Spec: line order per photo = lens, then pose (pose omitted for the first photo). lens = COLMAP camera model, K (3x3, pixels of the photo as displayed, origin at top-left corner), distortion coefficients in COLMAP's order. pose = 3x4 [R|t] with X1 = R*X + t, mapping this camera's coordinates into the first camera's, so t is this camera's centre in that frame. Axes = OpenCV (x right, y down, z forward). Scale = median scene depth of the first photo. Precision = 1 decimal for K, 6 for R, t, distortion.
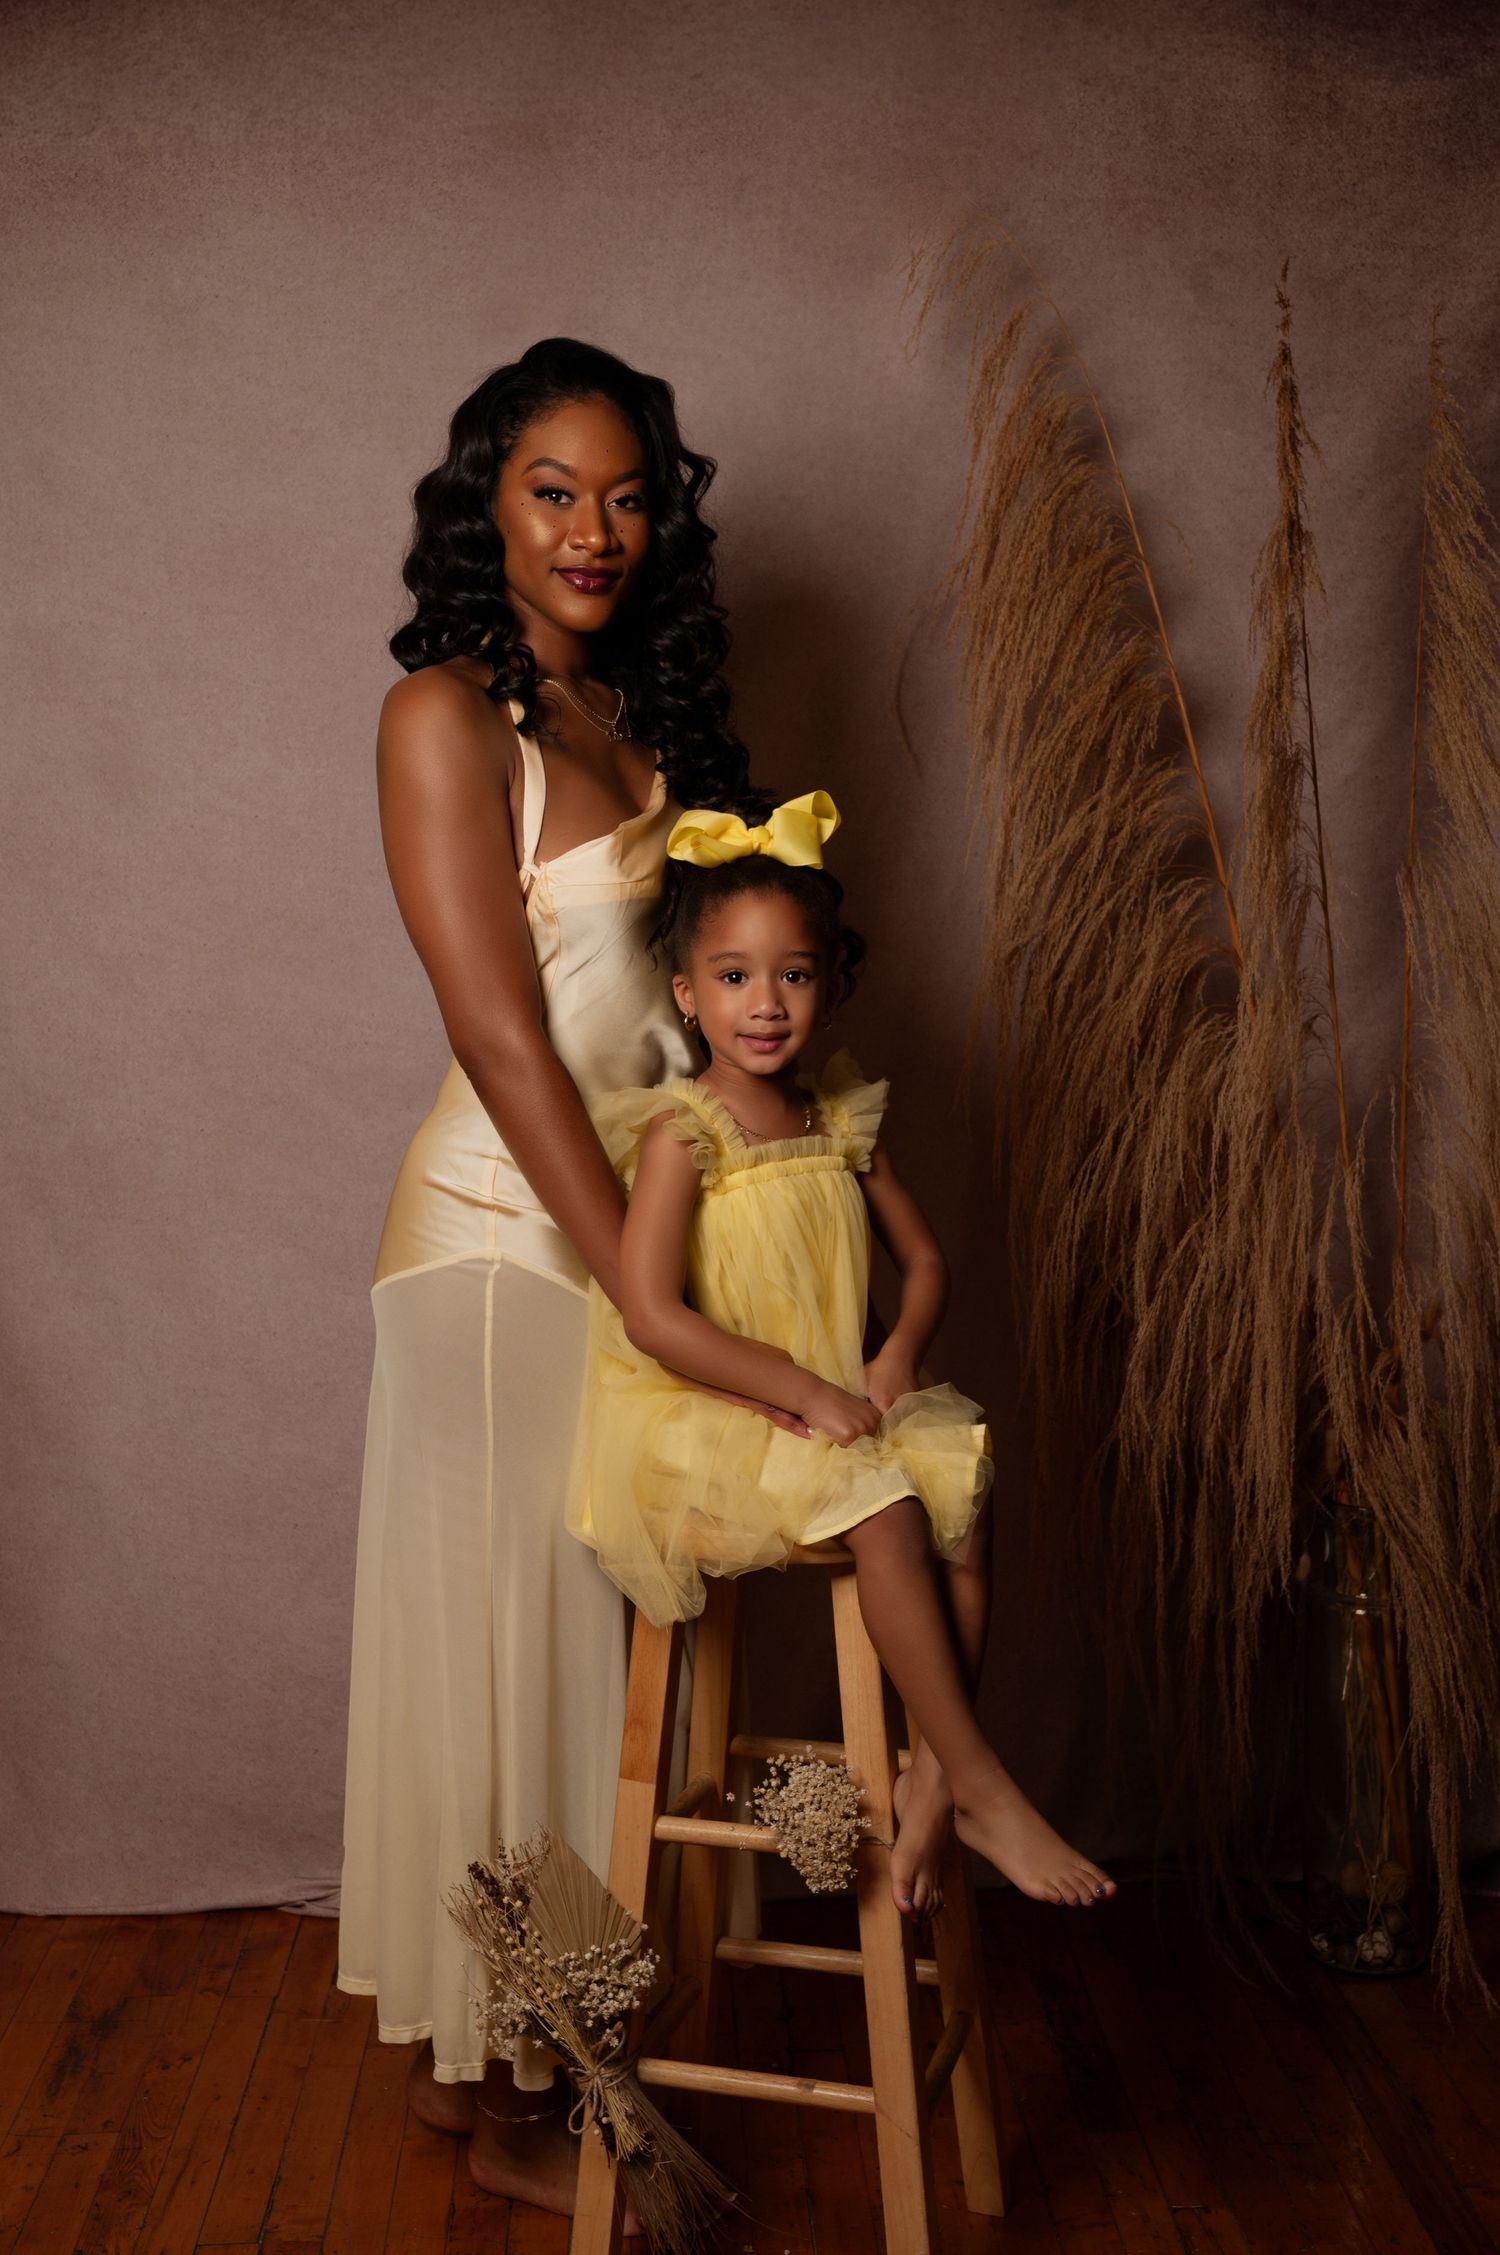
lens RADIAL K [[2651.5, 0, 756.4], [0, 2651.5, 1119.1], [0, 0, 1]] dist [0.003403, 0.000000]
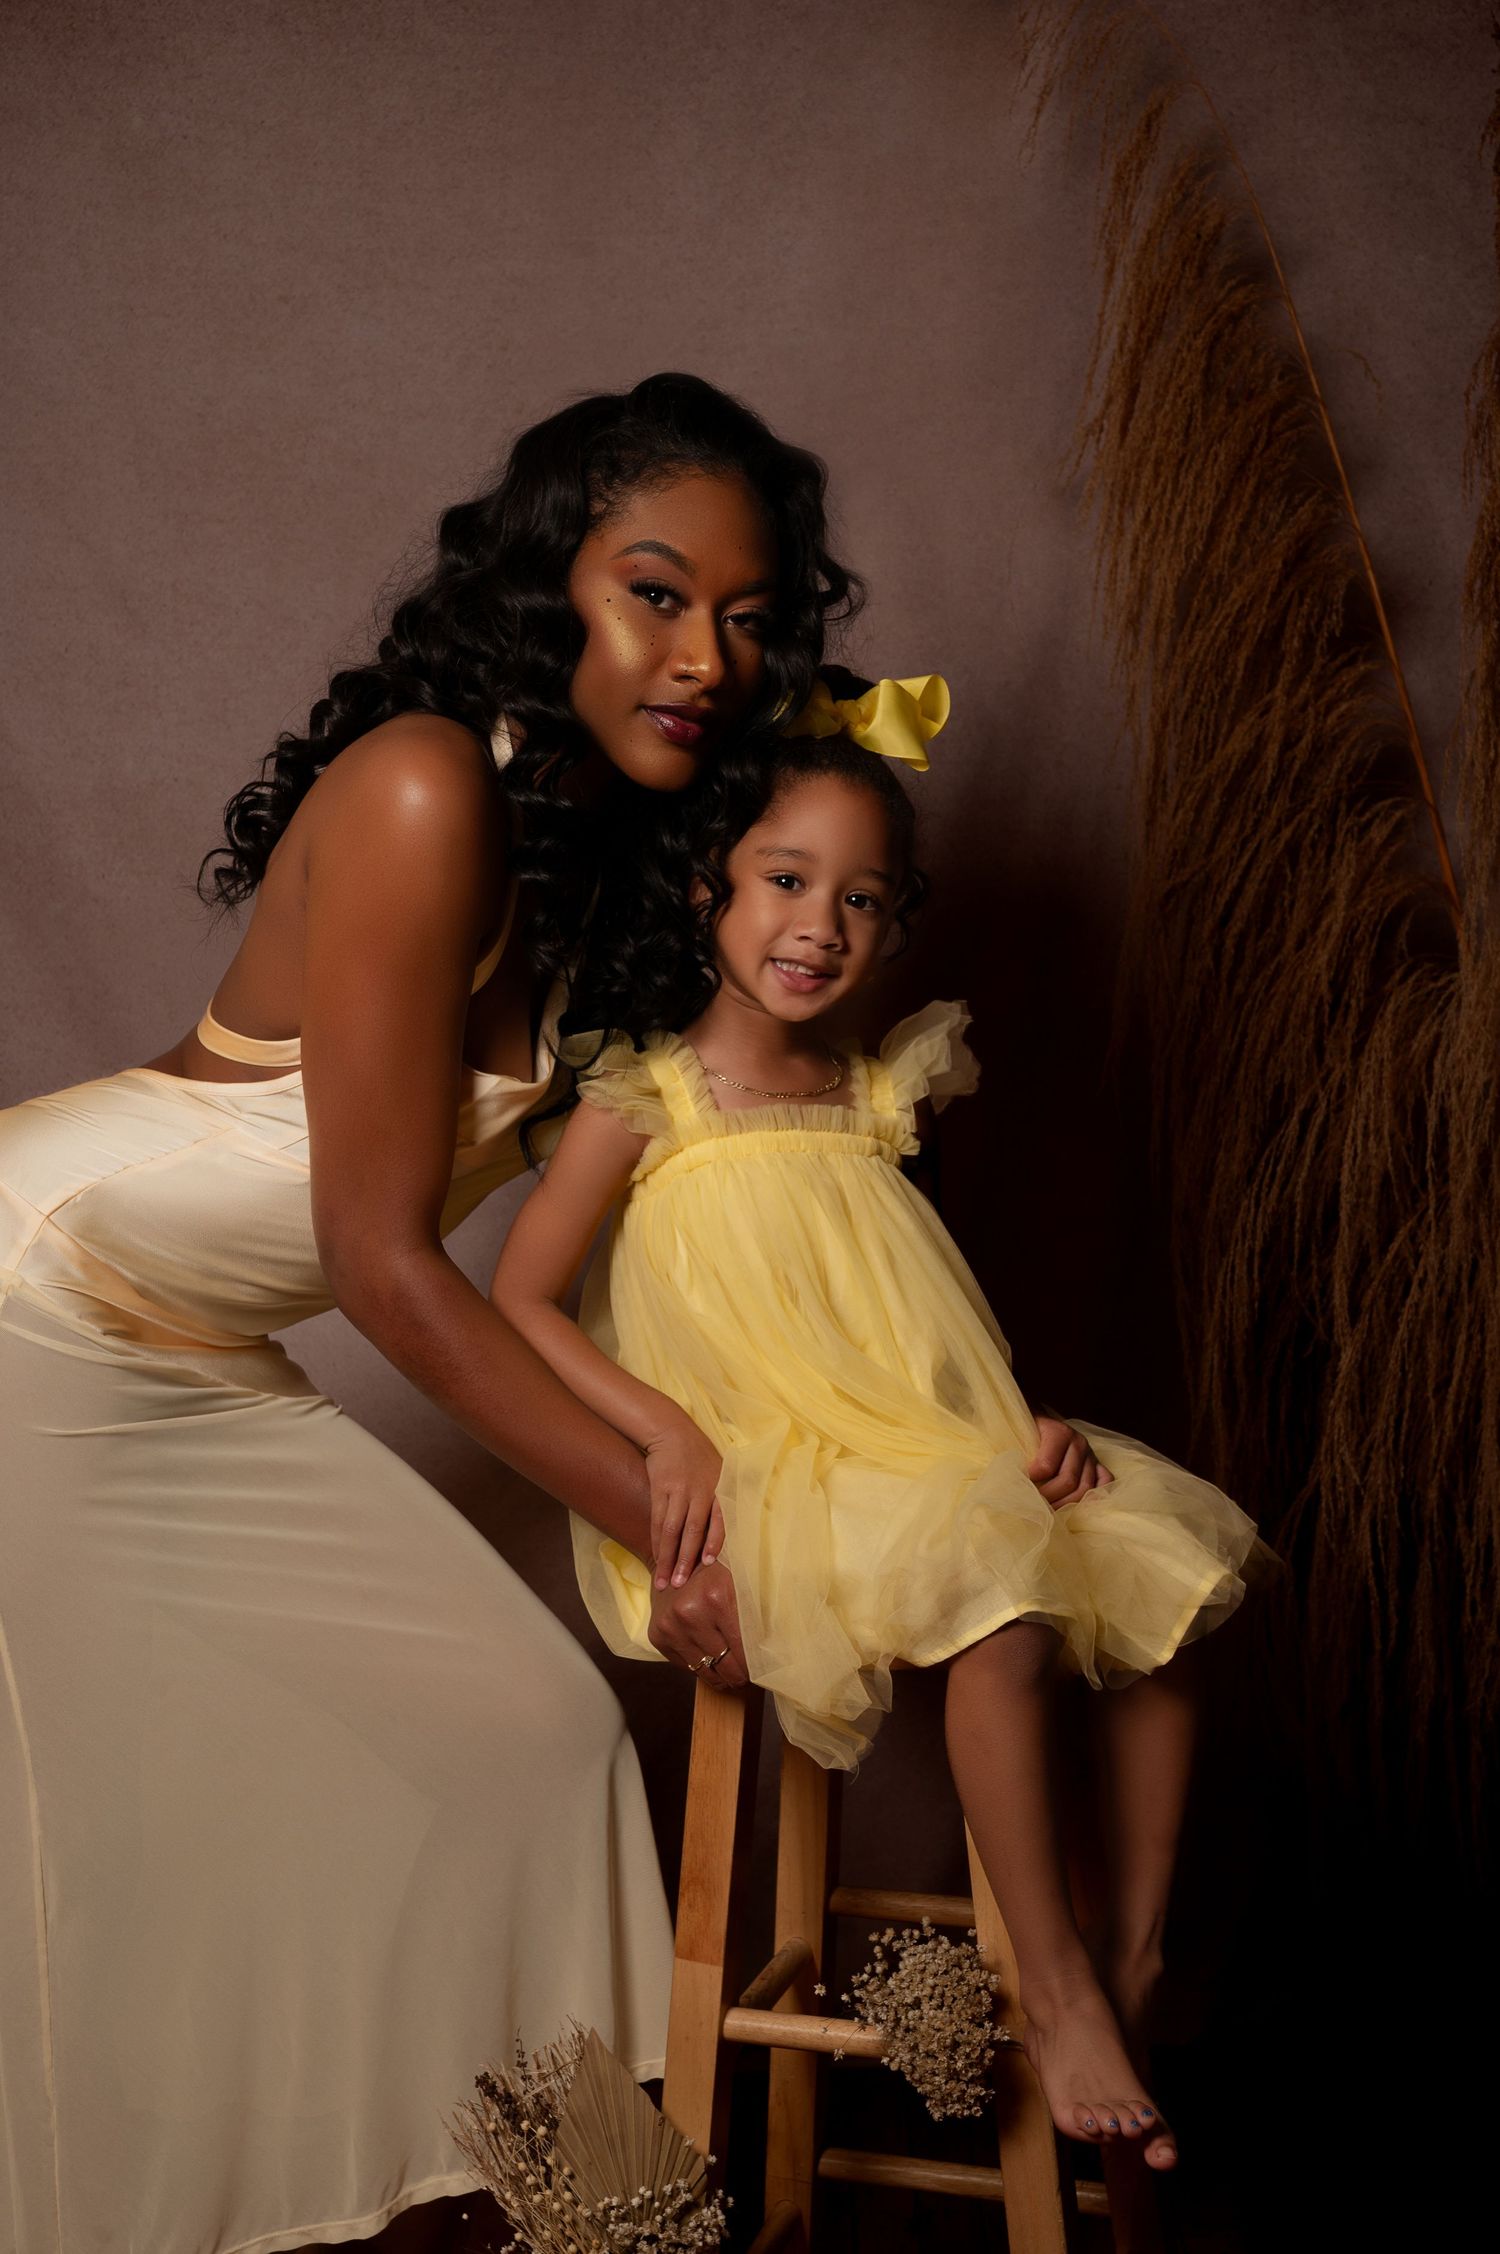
lens RADIAL K [[2838.9, 0, 739.4], [0, 2838.9, 1136.7], [0, 0, 1]] dist [0.026923, 0.000000]
pose [[0.998424, -0.023408, -0.051004, 0.008577], [0.022930, 0.999688, -0.009943, 0.016654], [0.051220, 0.008758, 0.998649, 0.130197]]
